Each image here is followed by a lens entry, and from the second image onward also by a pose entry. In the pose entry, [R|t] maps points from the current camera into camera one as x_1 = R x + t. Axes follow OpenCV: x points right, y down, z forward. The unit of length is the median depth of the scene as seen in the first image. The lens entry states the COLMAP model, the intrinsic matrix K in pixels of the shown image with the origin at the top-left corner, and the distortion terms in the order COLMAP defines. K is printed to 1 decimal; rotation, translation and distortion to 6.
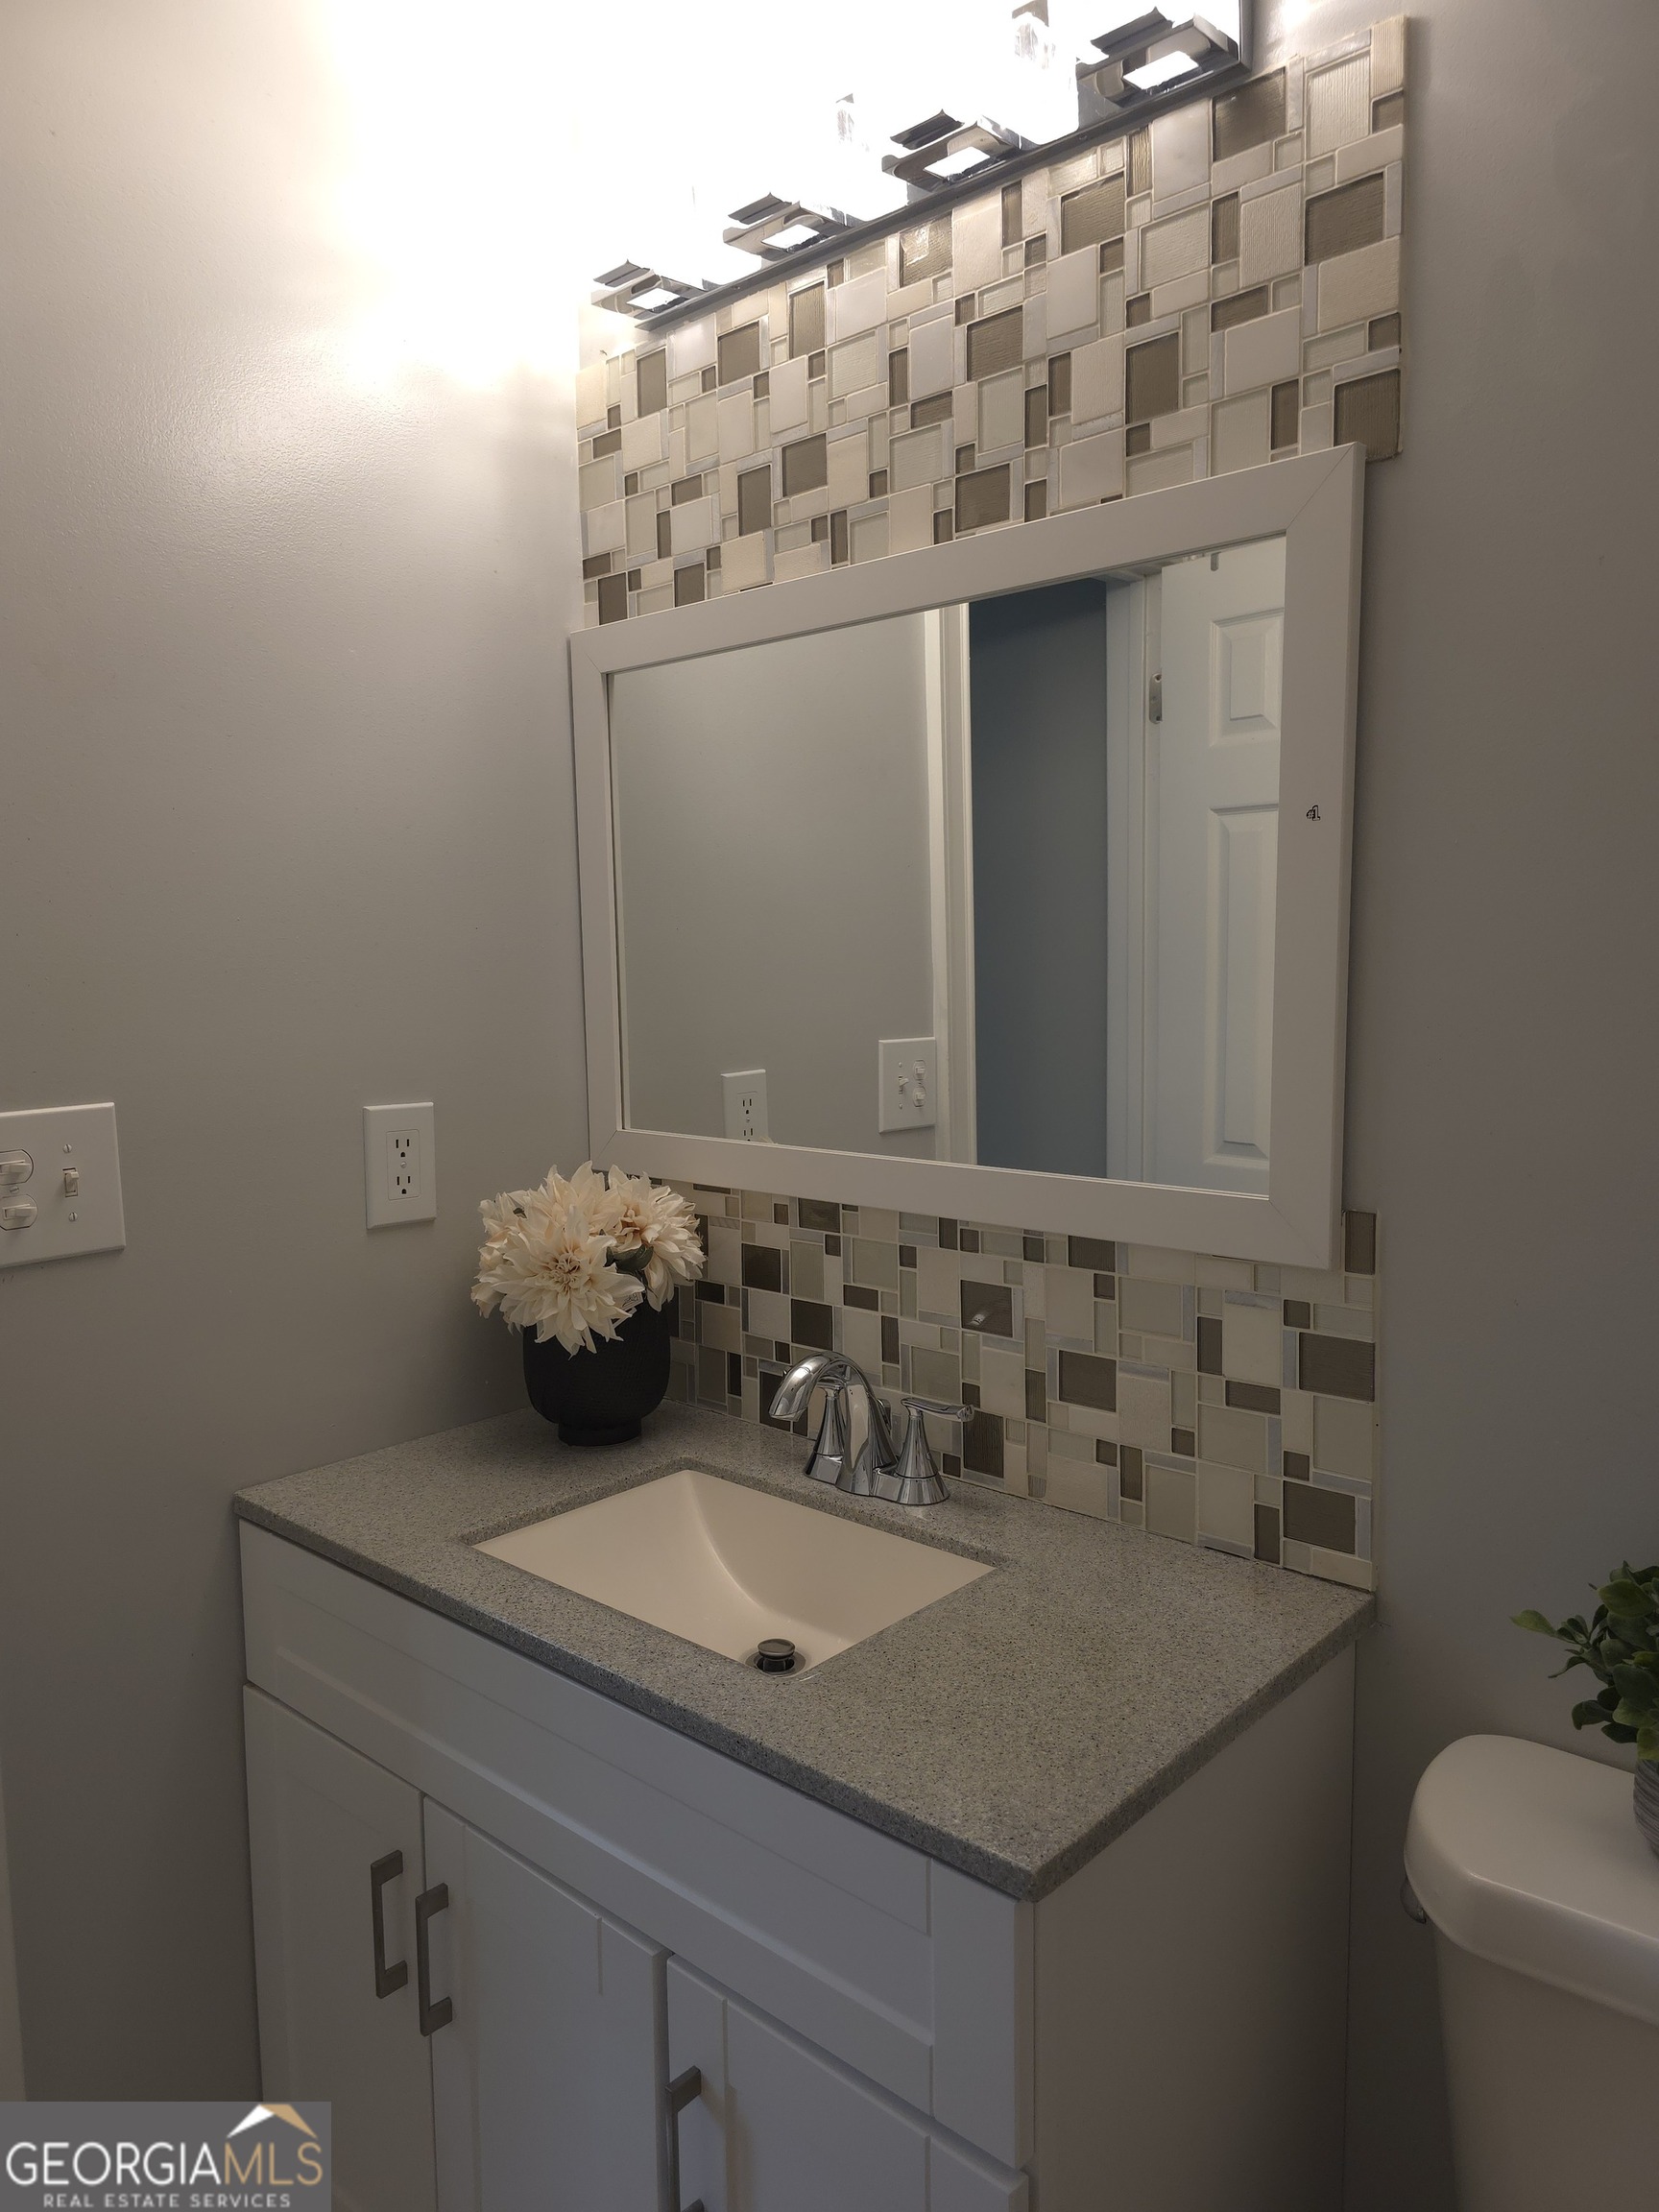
lens RADIAL K [[1476.2, 0, 826.6], [0, 1476.2, 1116.3], [0, 0, 1]] dist [0.071167, -0.072312]
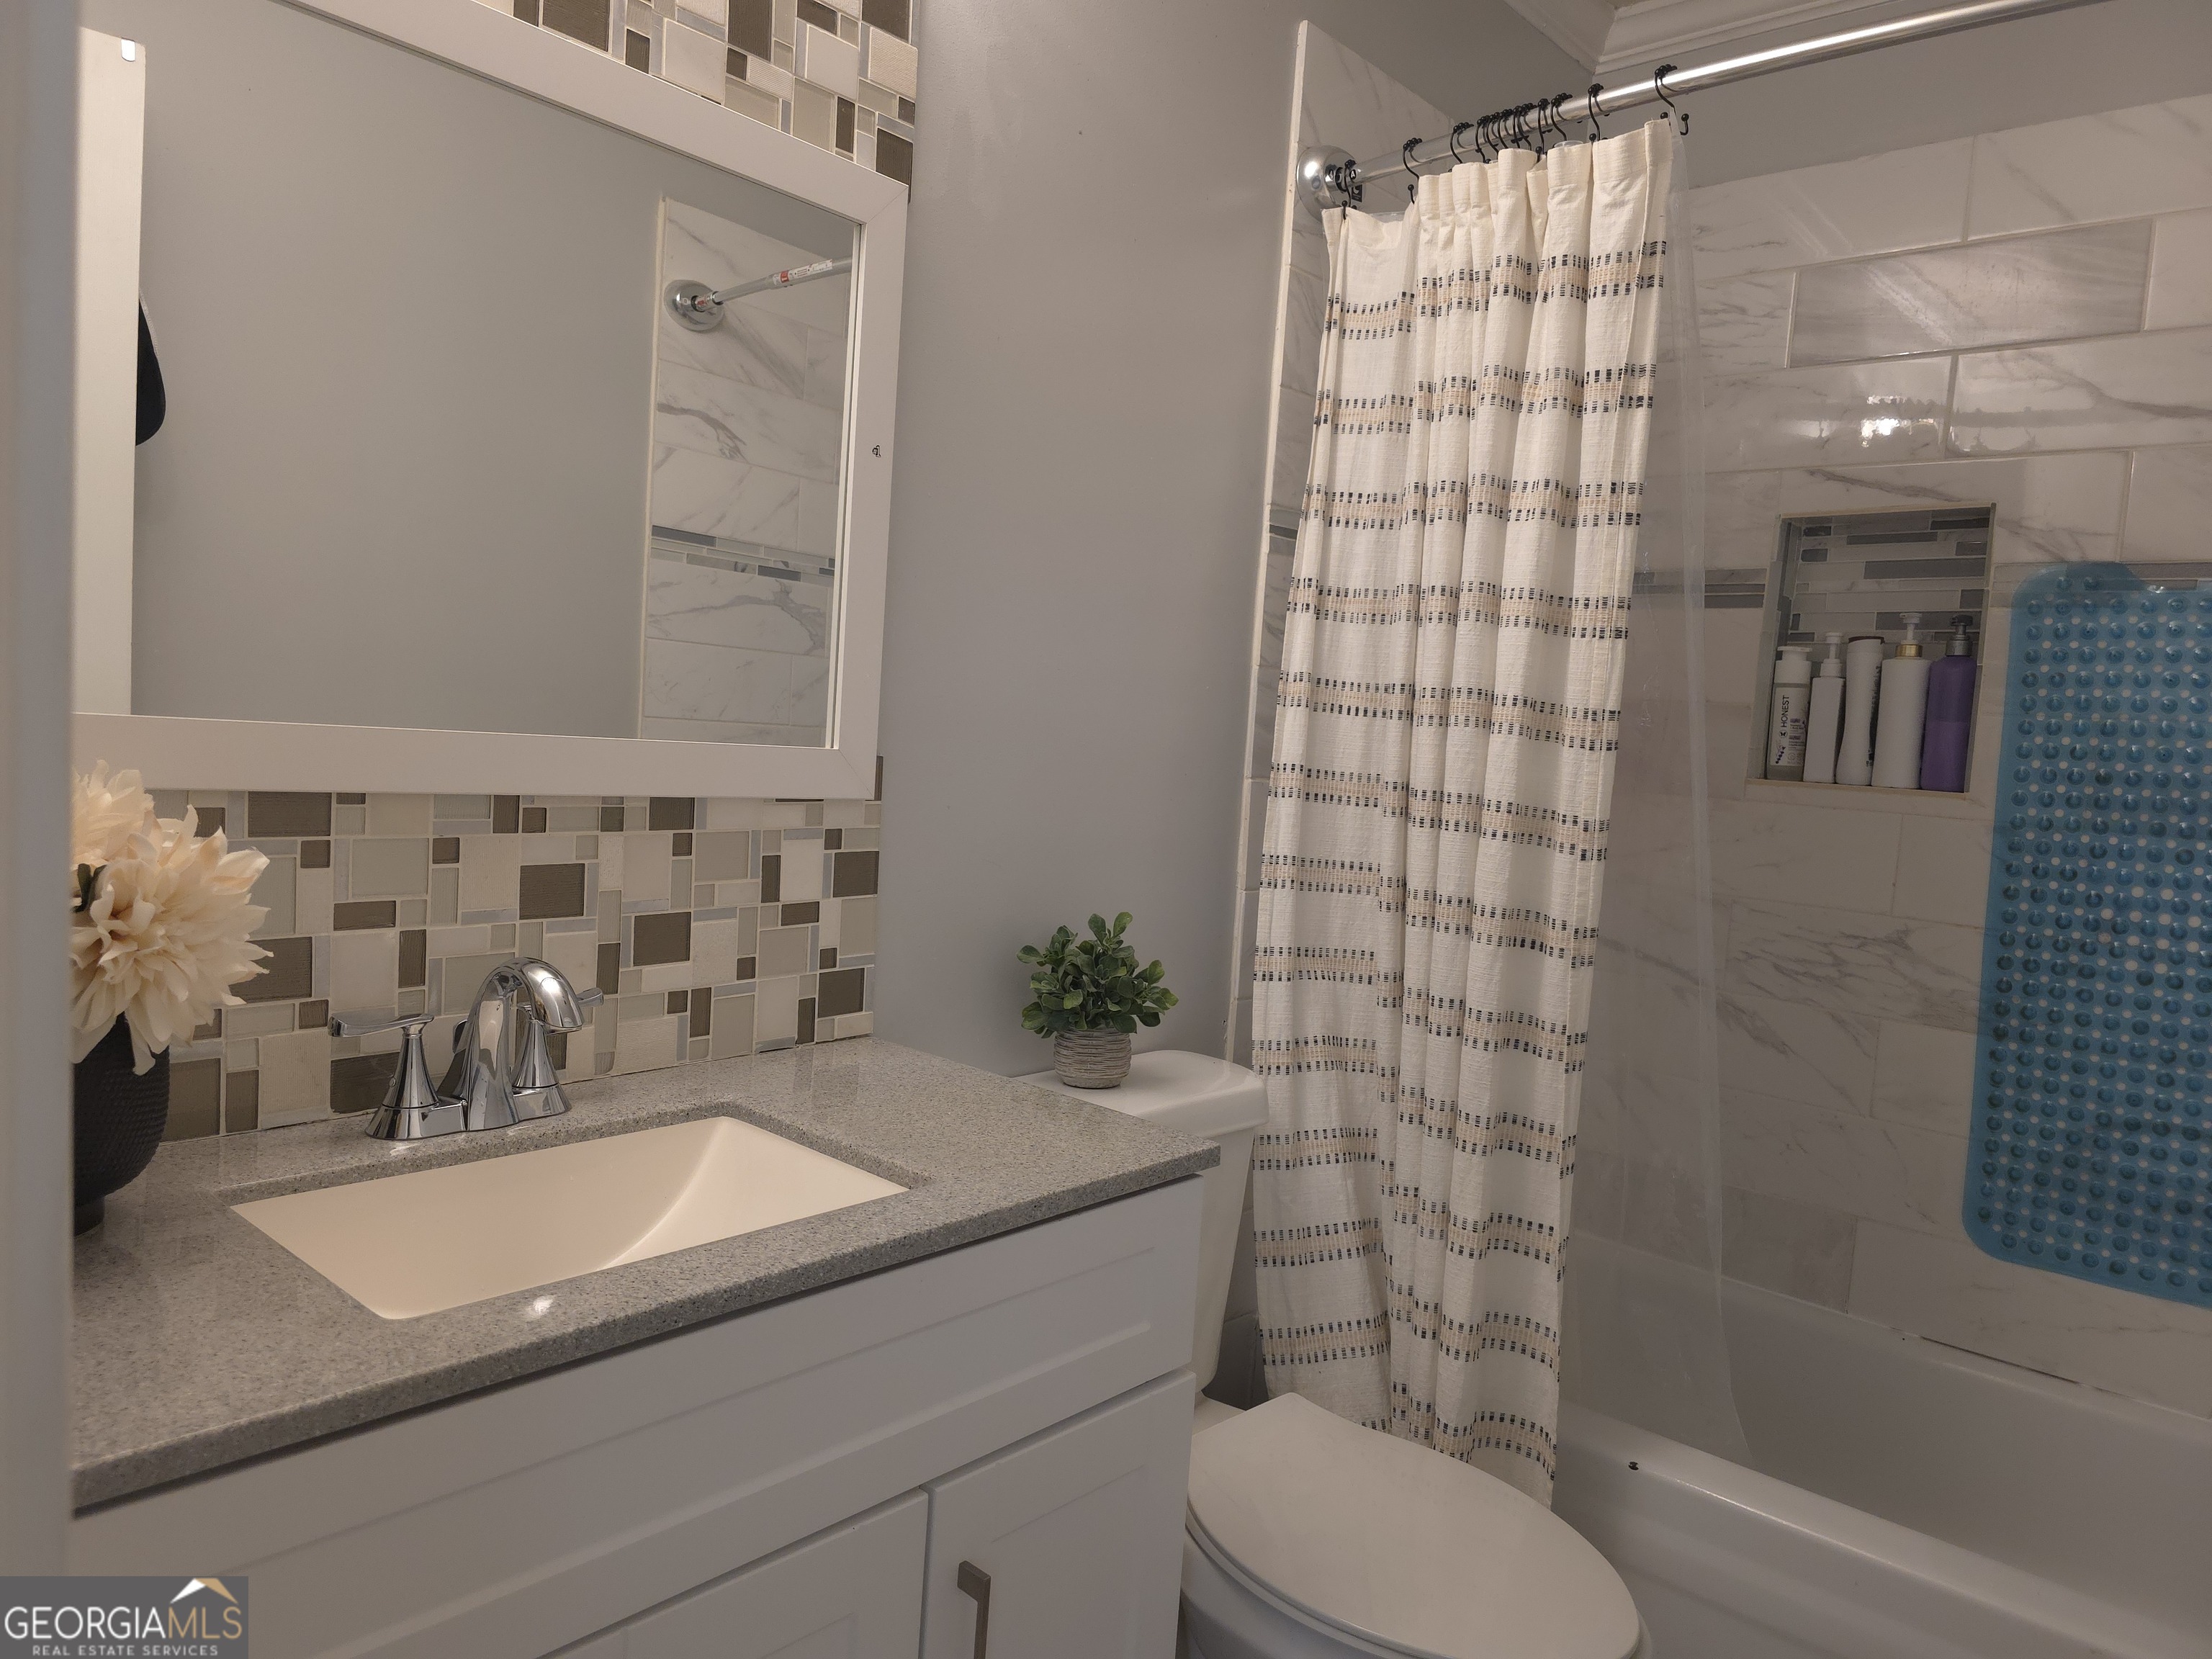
lens RADIAL K [[1476.2, 0, 1100.3], [0, 1476.2, 832.1], [0, 0, 1]] dist [0.071167, -0.072312]
pose [[-0.002898, -0.064417, 0.997919, -0.873262], [0.034582, 0.997320, 0.064479, 0.048253], [-0.999398, 0.034697, -0.000662, 0.703351]]
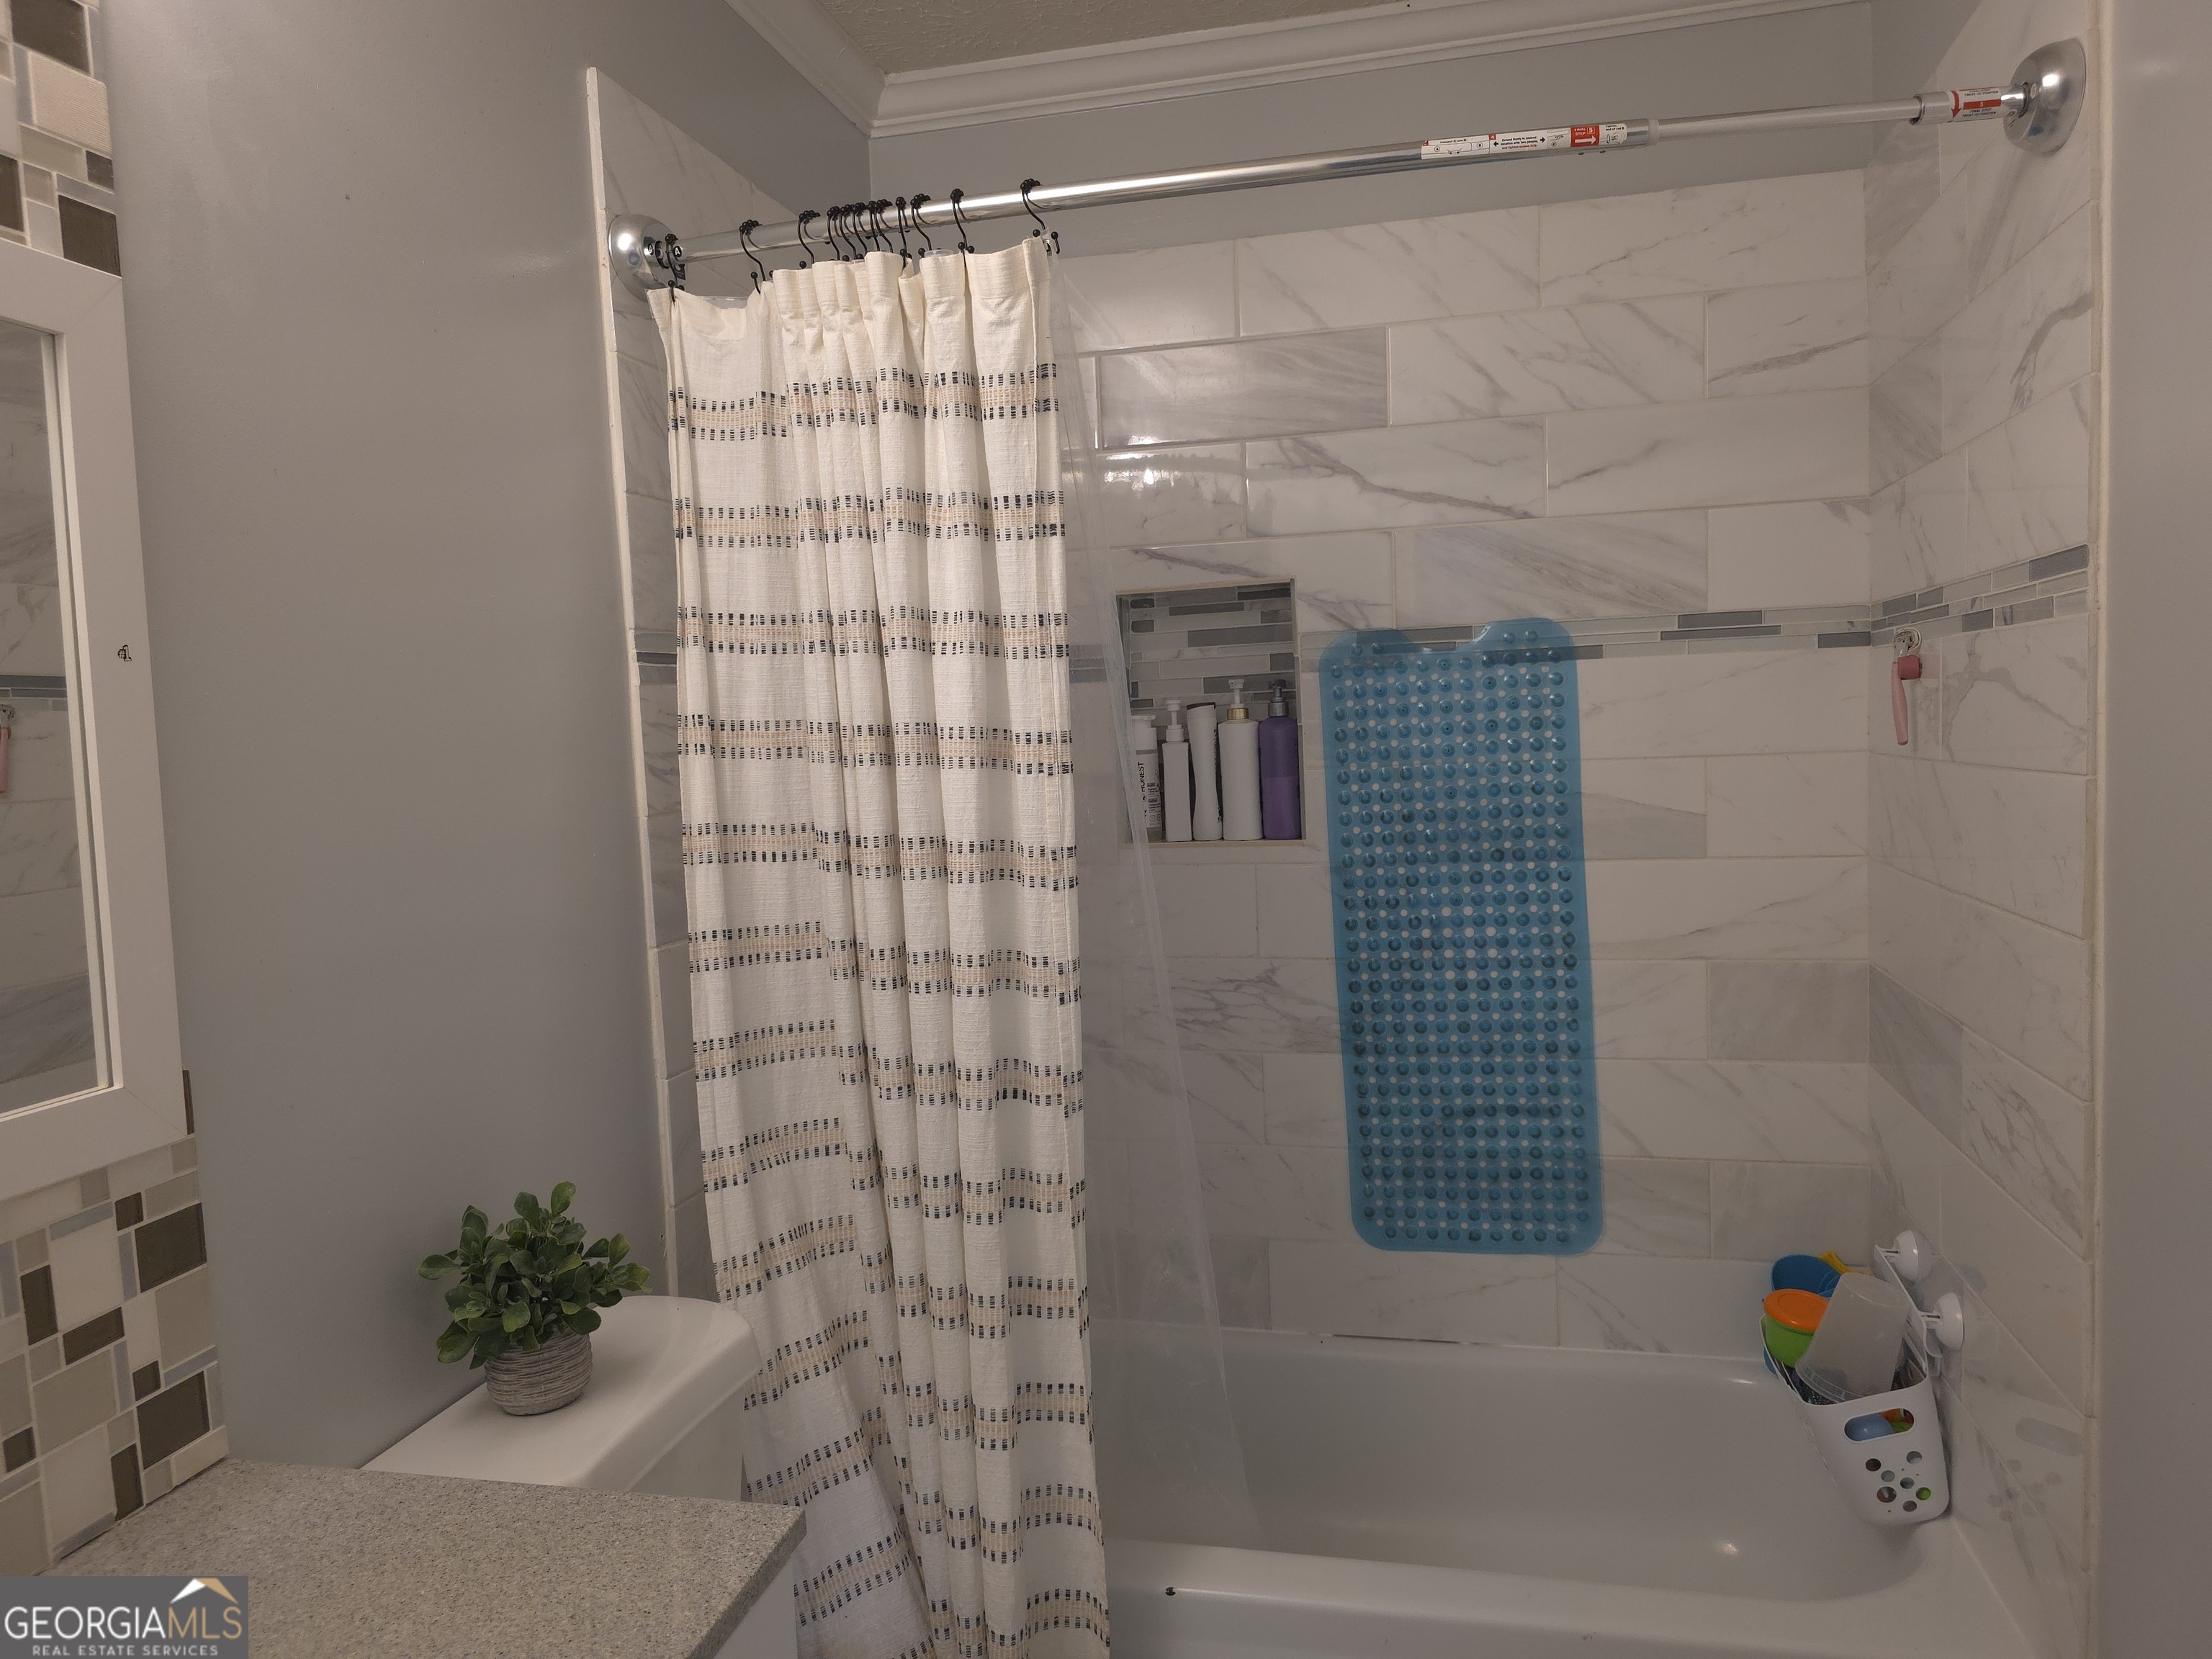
lens RADIAL K [[1476.2, 0, 1119.4], [0, 1476.2, 823.8], [0, 0, 1]] dist [0.071167, -0.072312]
pose [[-0.492123, -0.029621, 0.870022, -0.676616], [0.131989, 0.985328, 0.108206, -0.102571], [-0.860462, 0.168083, -0.480993, 0.807253]]
